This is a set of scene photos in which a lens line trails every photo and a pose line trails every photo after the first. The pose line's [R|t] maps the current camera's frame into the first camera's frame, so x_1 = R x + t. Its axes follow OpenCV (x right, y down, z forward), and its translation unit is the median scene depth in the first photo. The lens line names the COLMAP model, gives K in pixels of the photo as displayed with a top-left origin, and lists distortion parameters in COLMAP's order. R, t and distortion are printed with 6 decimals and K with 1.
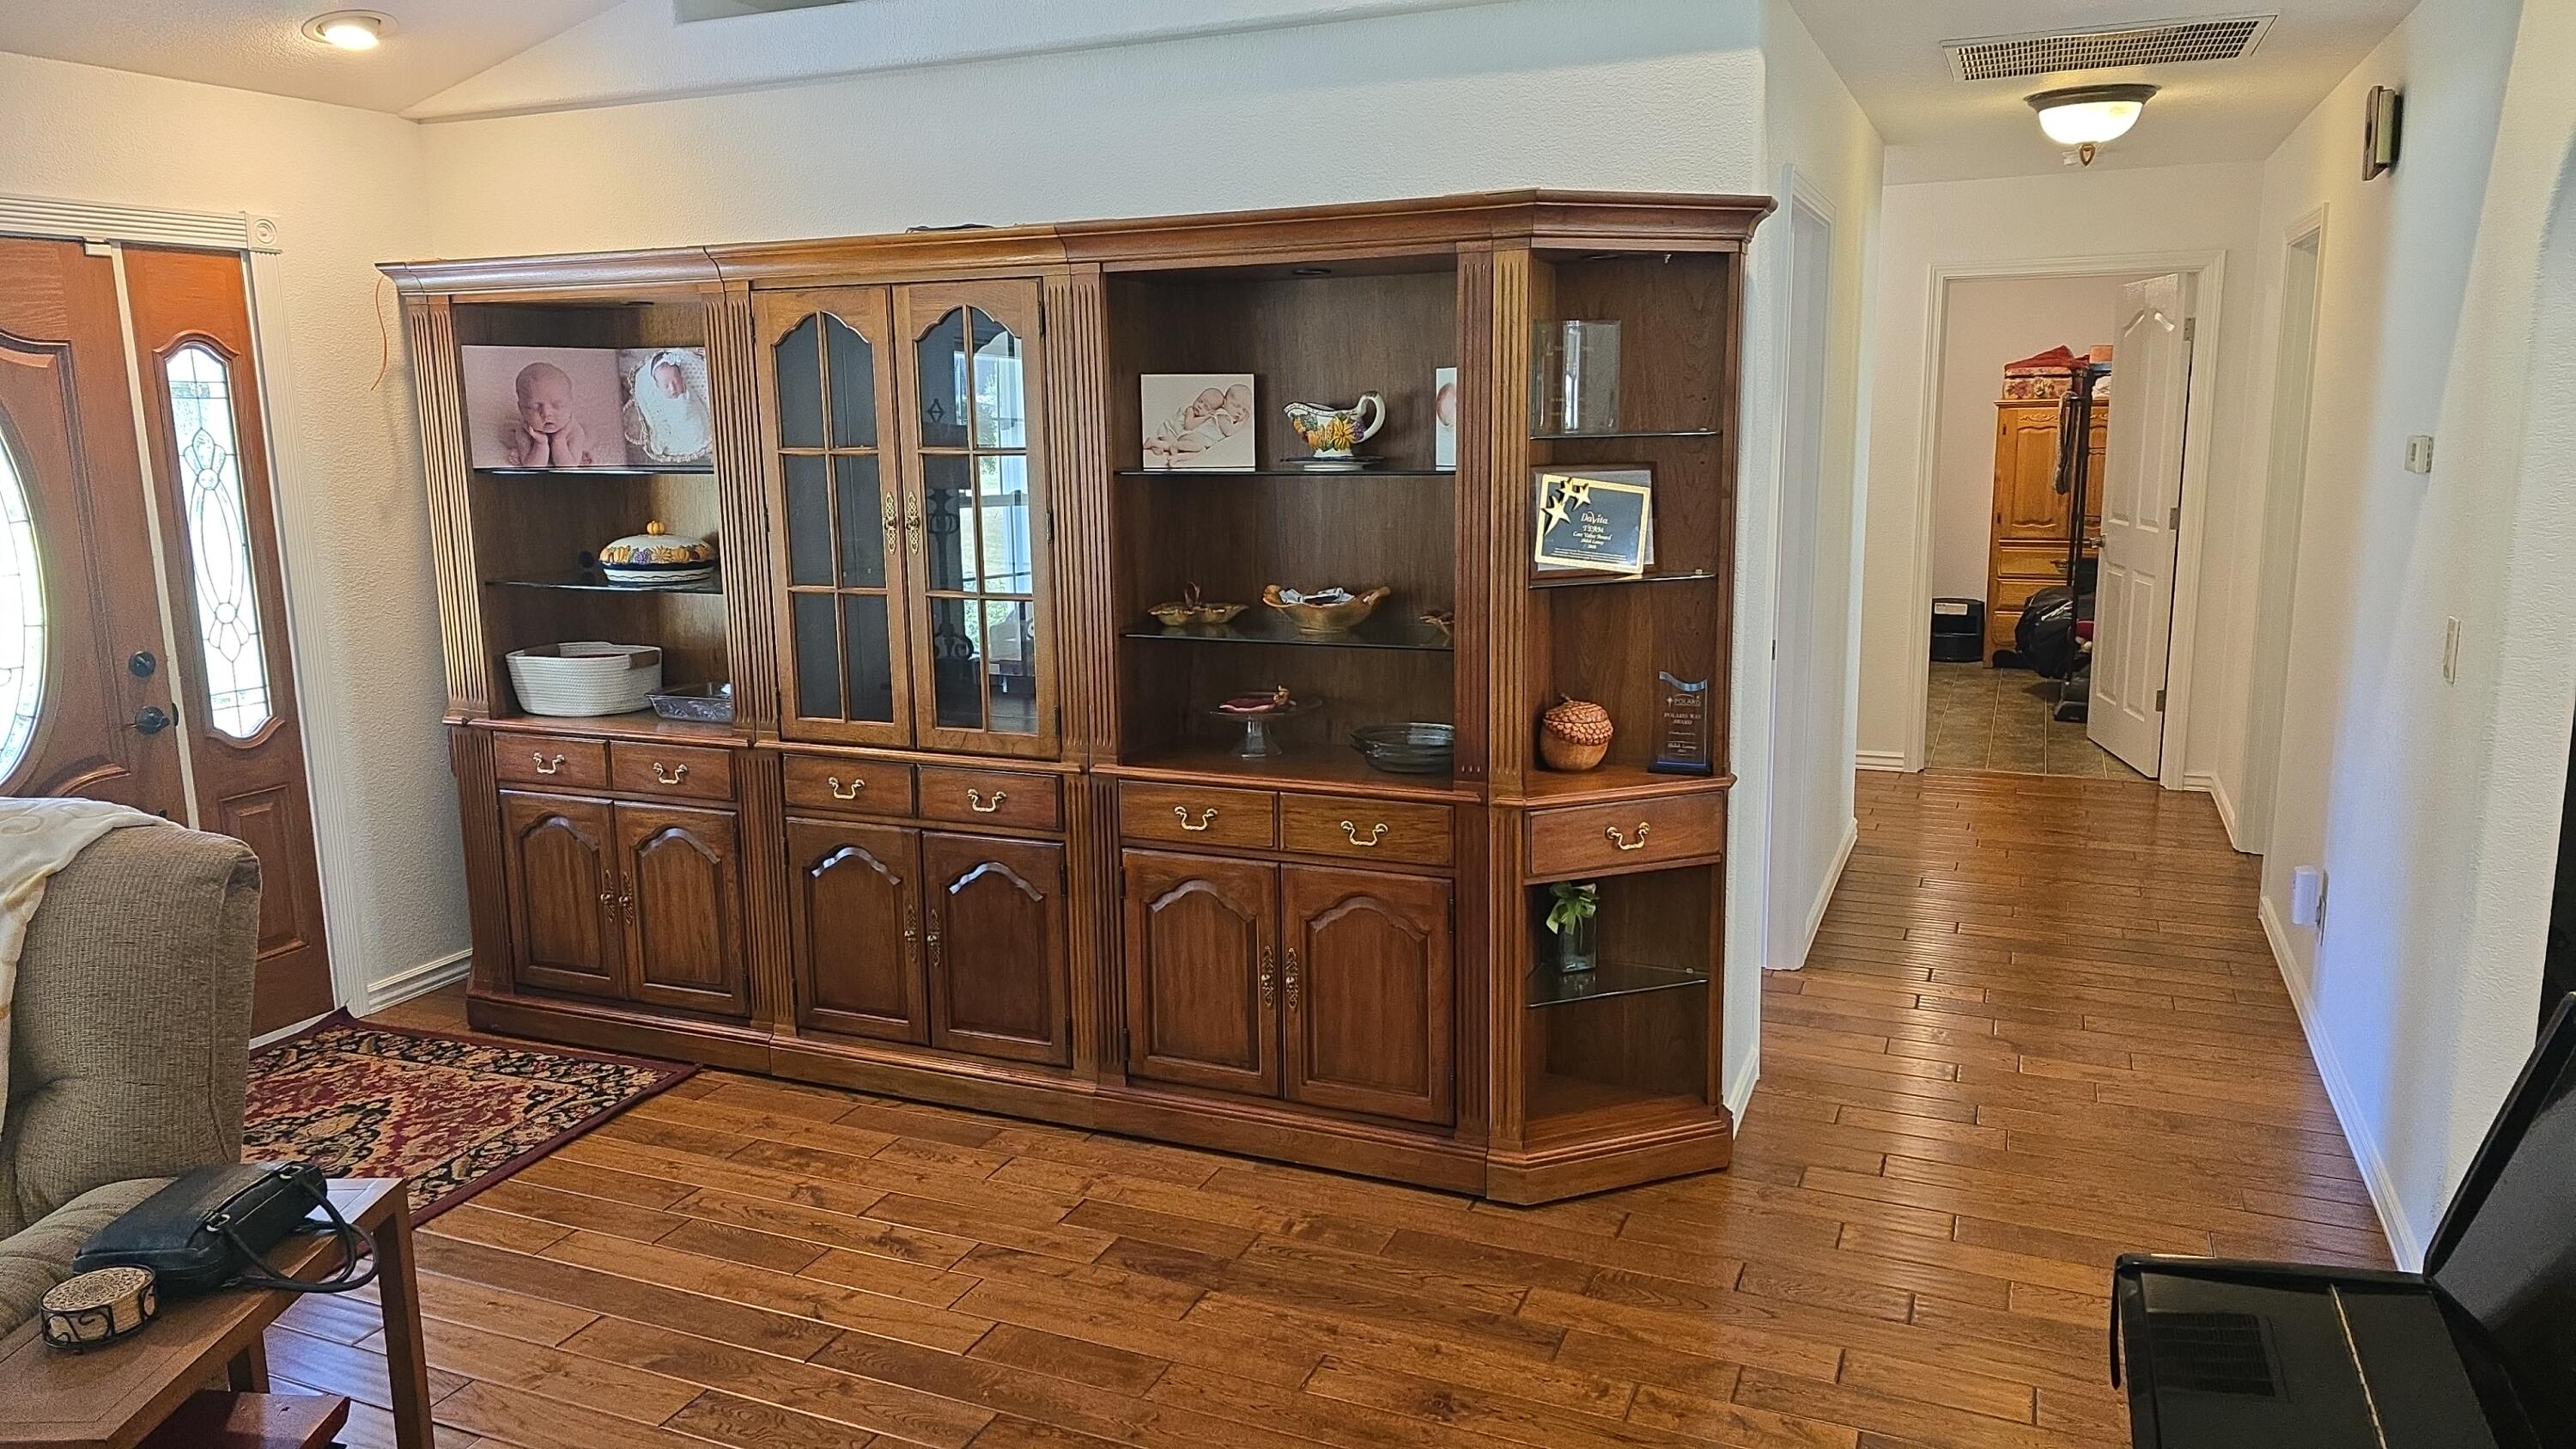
lens RADIAL K [[1730.9, 0, 1264.5], [0, 1730.9, 721.9], [0, 0, 1]] dist [0.082566, -0.075691]
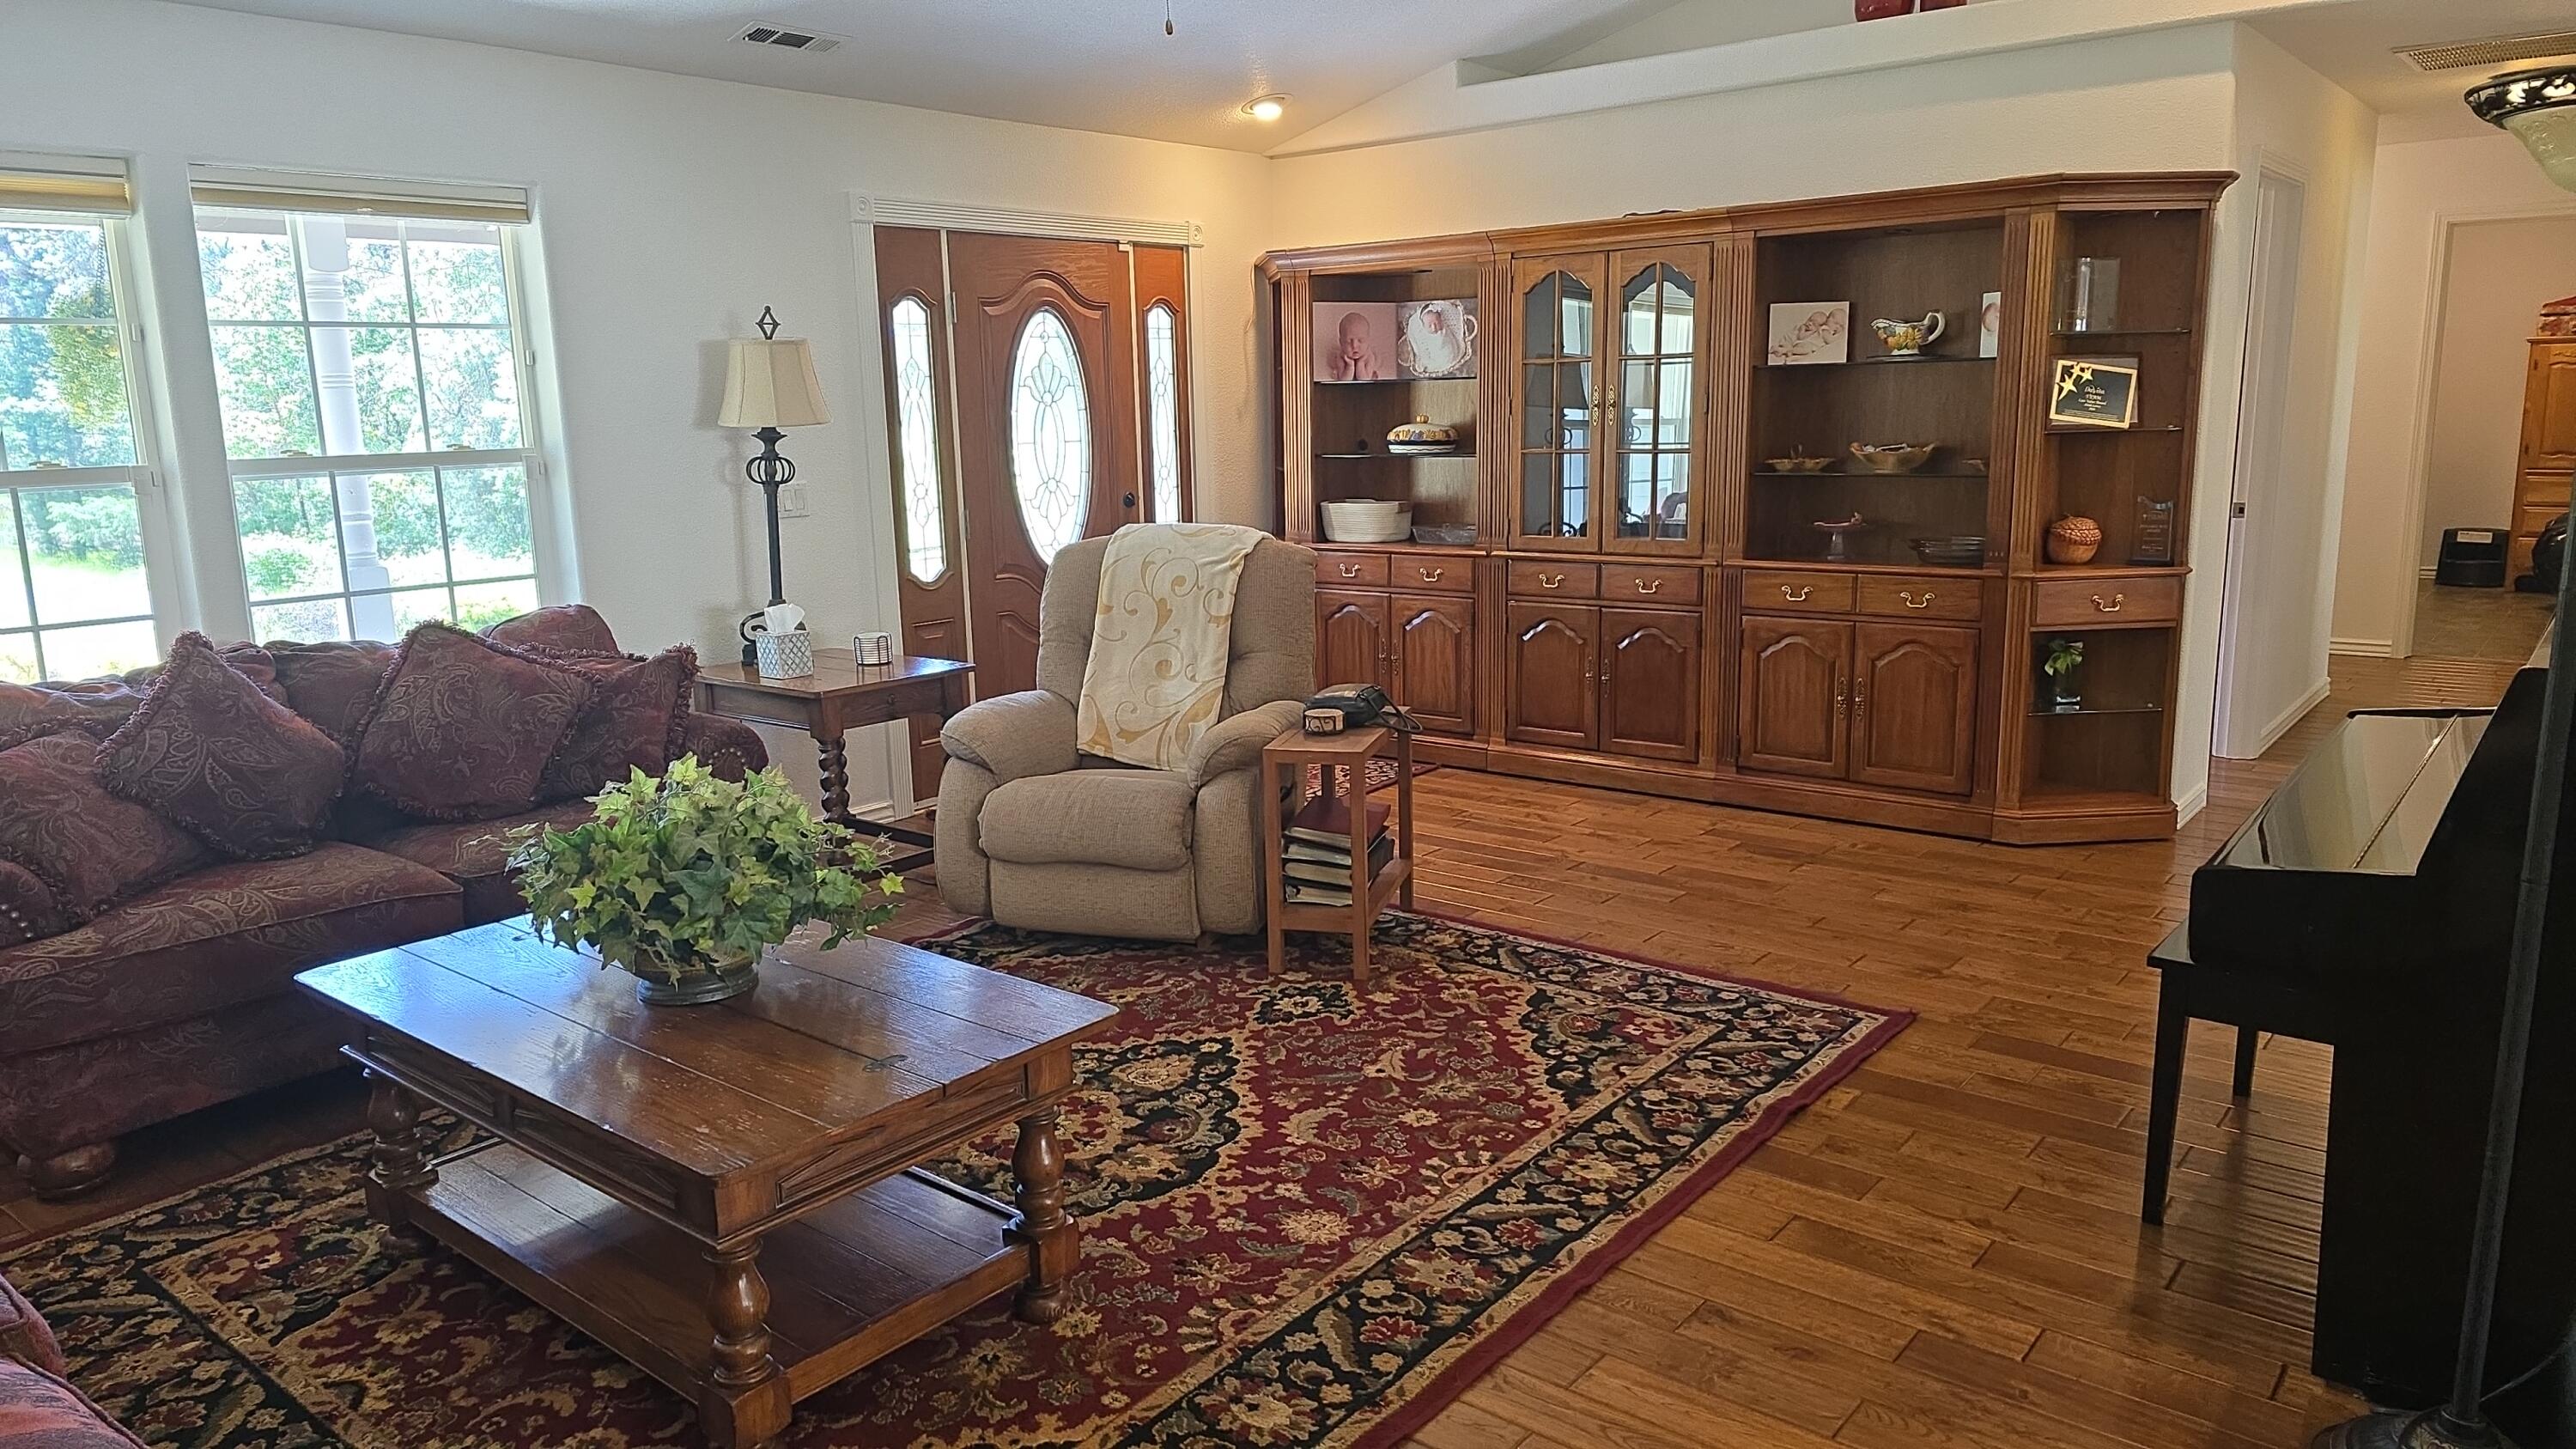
lens RADIAL K [[1730.9, 0, 1261.6], [0, 1730.9, 720.8], [0, 0, 1]] dist [0.082566, -0.075691]
pose [[0.965383, 0.043083, -0.257255, -0.092785], [-0.040036, 0.999052, 0.017072, 0.157197], [0.257746, -0.006181, 0.966193, -0.599984]]
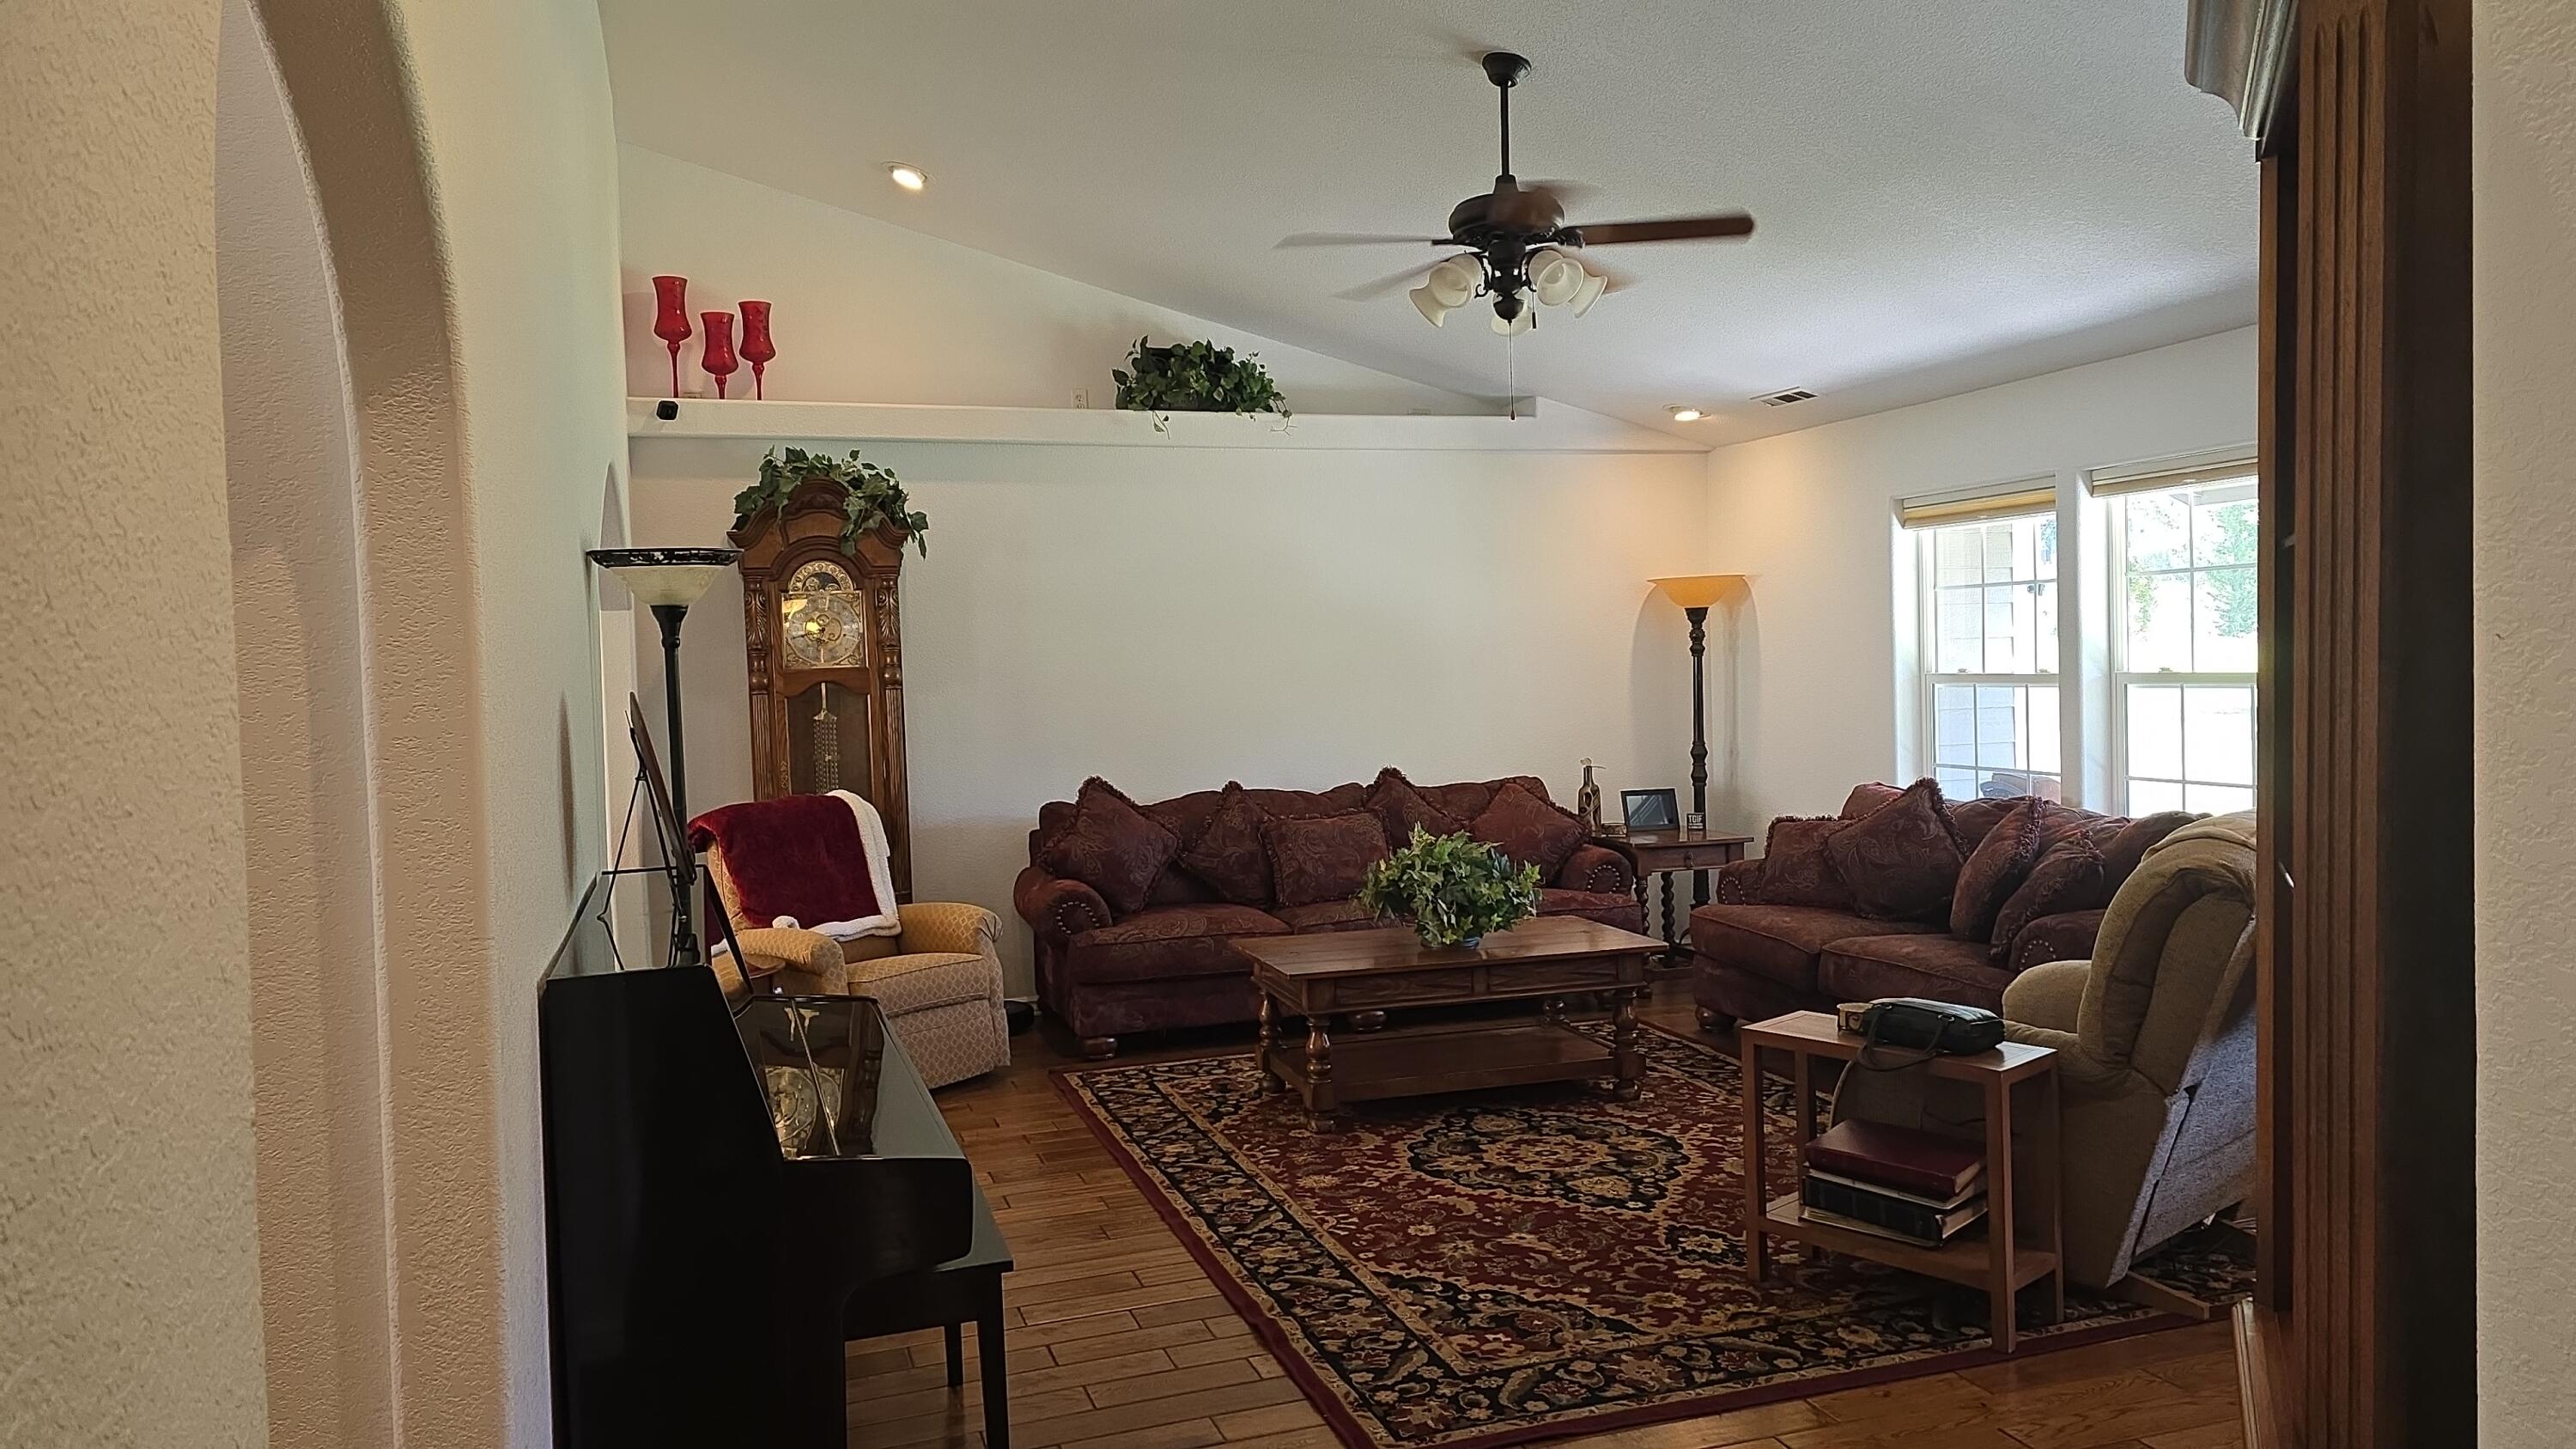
lens RADIAL K [[1730.9, 0, 1274.0], [0, 1730.9, 730.5], [0, 0, 1]] dist [0.082566, -0.075691]
pose [[-0.739184, 0.070287, -0.669826, 0.666620], [-0.081855, 0.977792, 0.192933, -0.199189], [0.668511, 0.197442, -0.717014, 1.194083]]
